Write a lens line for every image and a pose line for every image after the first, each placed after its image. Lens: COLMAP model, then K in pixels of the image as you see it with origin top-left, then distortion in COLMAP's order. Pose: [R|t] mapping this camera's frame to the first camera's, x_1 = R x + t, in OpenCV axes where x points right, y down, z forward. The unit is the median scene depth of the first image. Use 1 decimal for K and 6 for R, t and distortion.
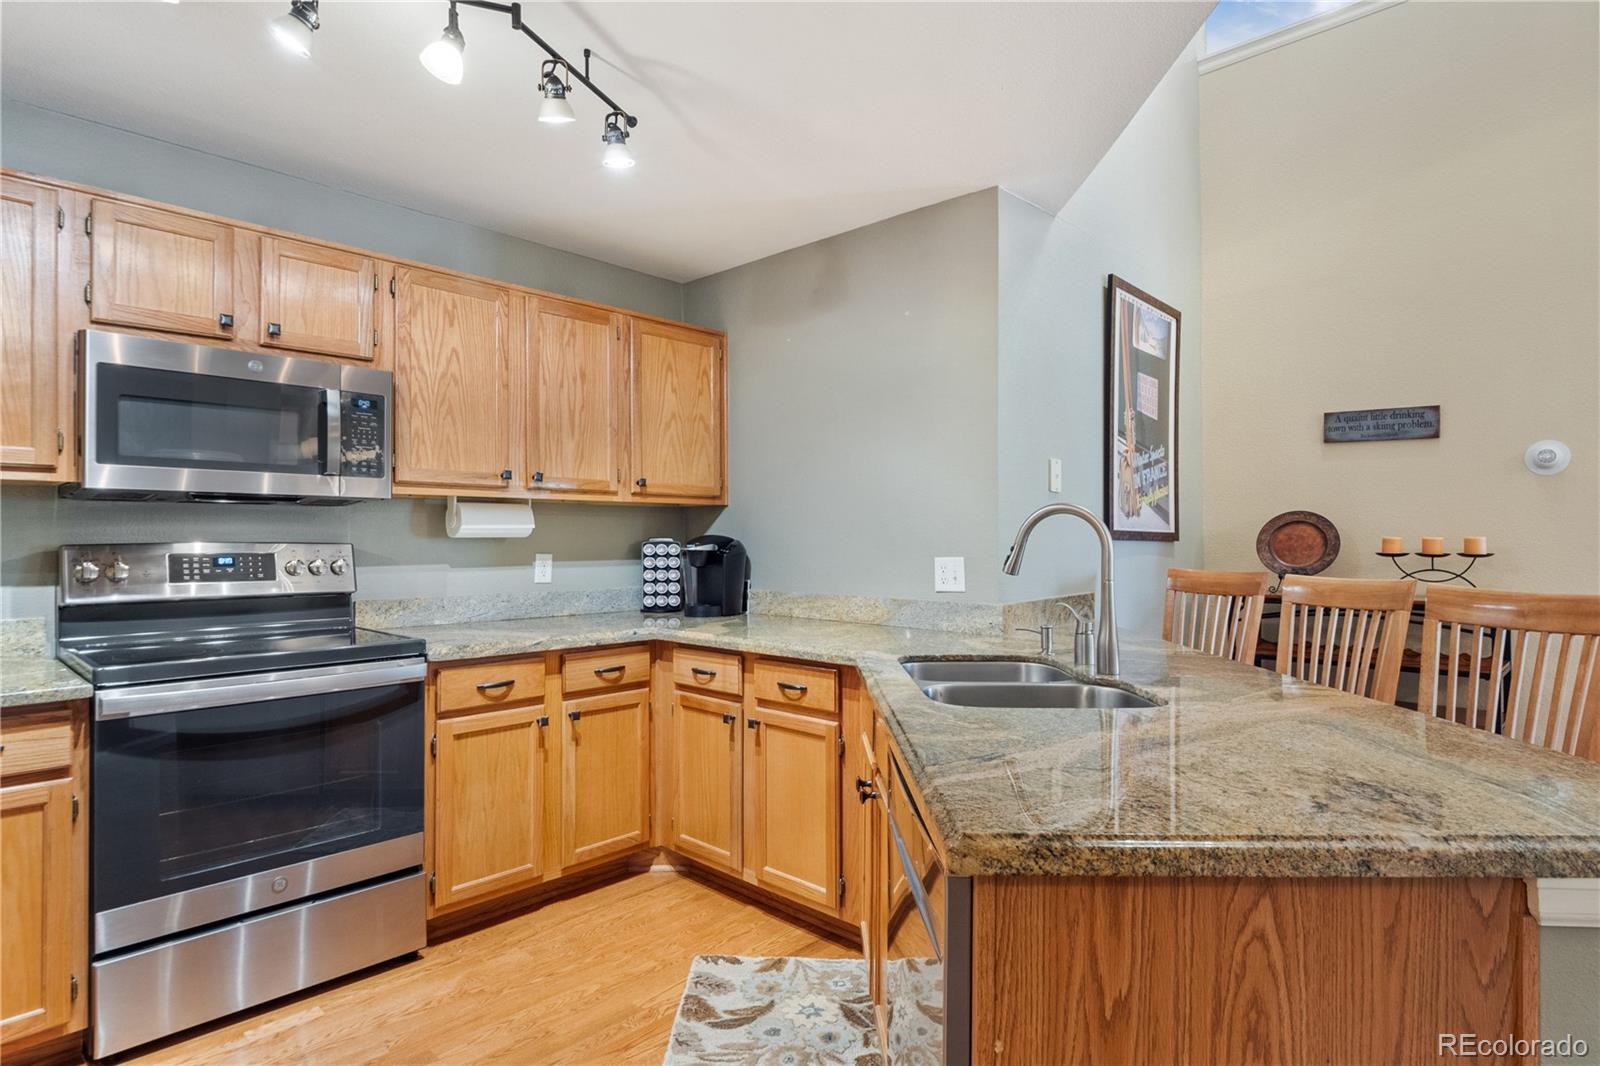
lens RADIAL K [[851.7, 0, 784.5], [0, 851.7, 527.7], [0, 0, 1]] dist [-0.000979, -0.006550]
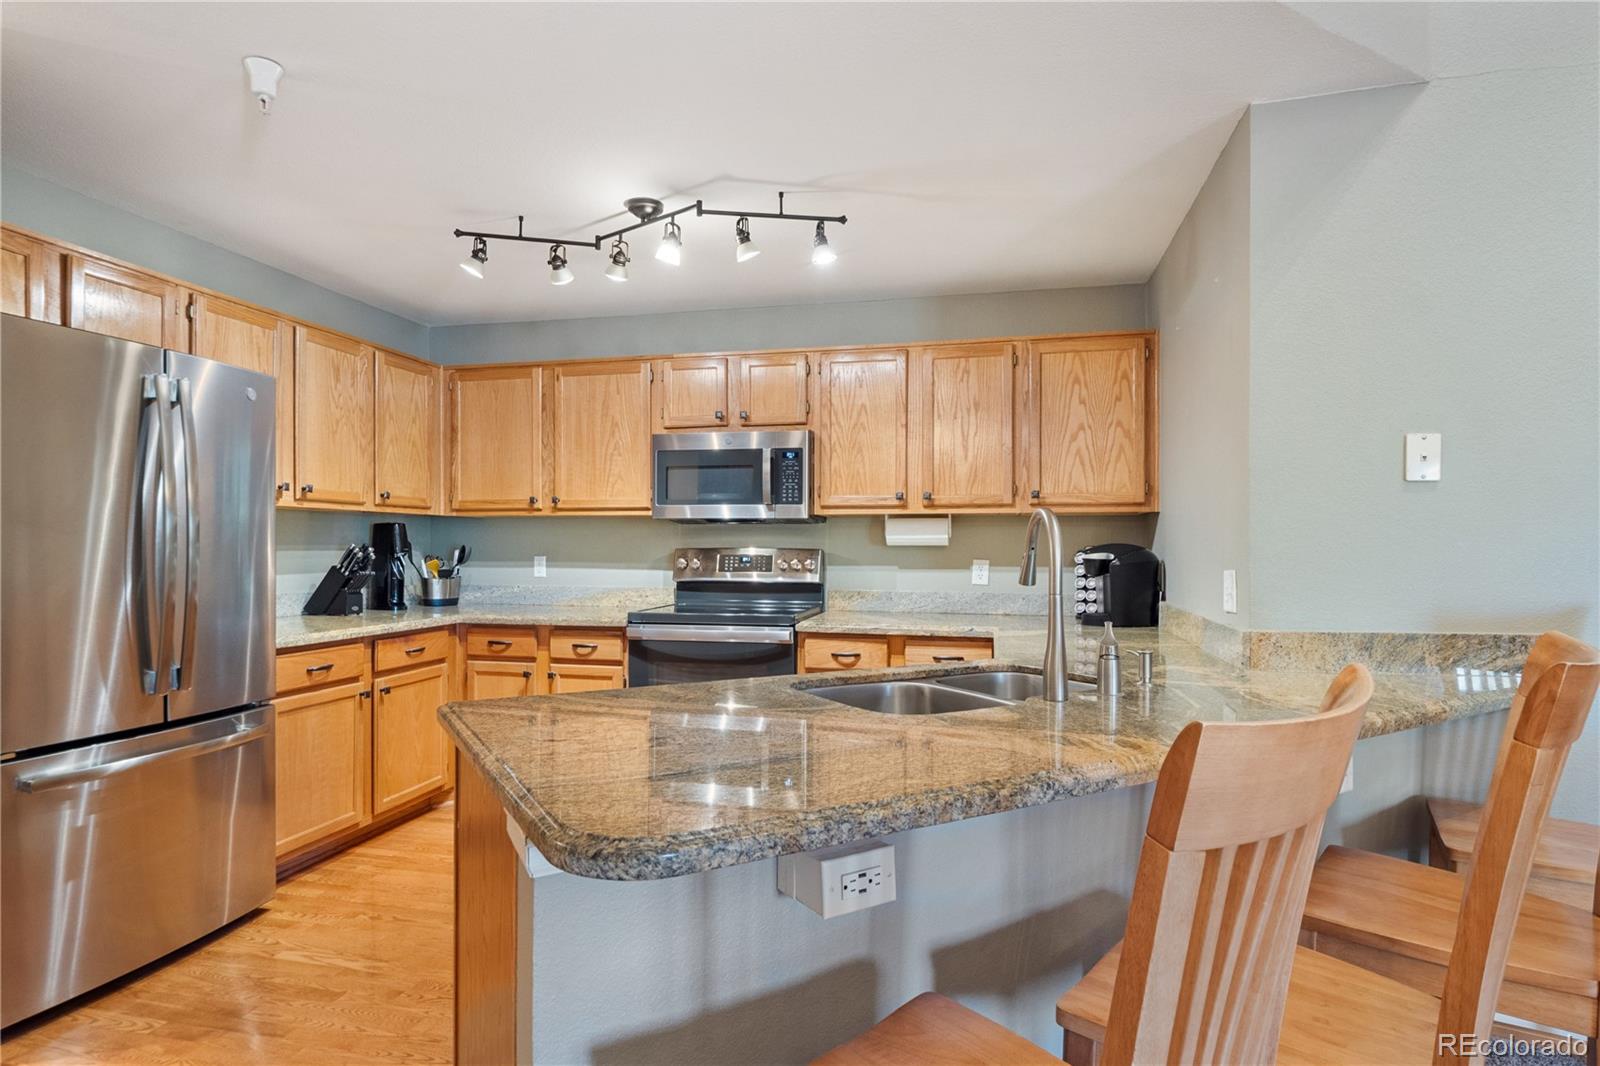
lens RADIAL K [[851.7, 0, 803.5], [0, 851.7, 532.6], [0, 0, 1]] dist [-0.000979, -0.006550]
pose [[0.508354, -0.013038, -0.861050, 0.710029], [0.006160, 0.999915, -0.011504, 0.006668], [0.861126, 0.000544, 0.508391, 0.237521]]
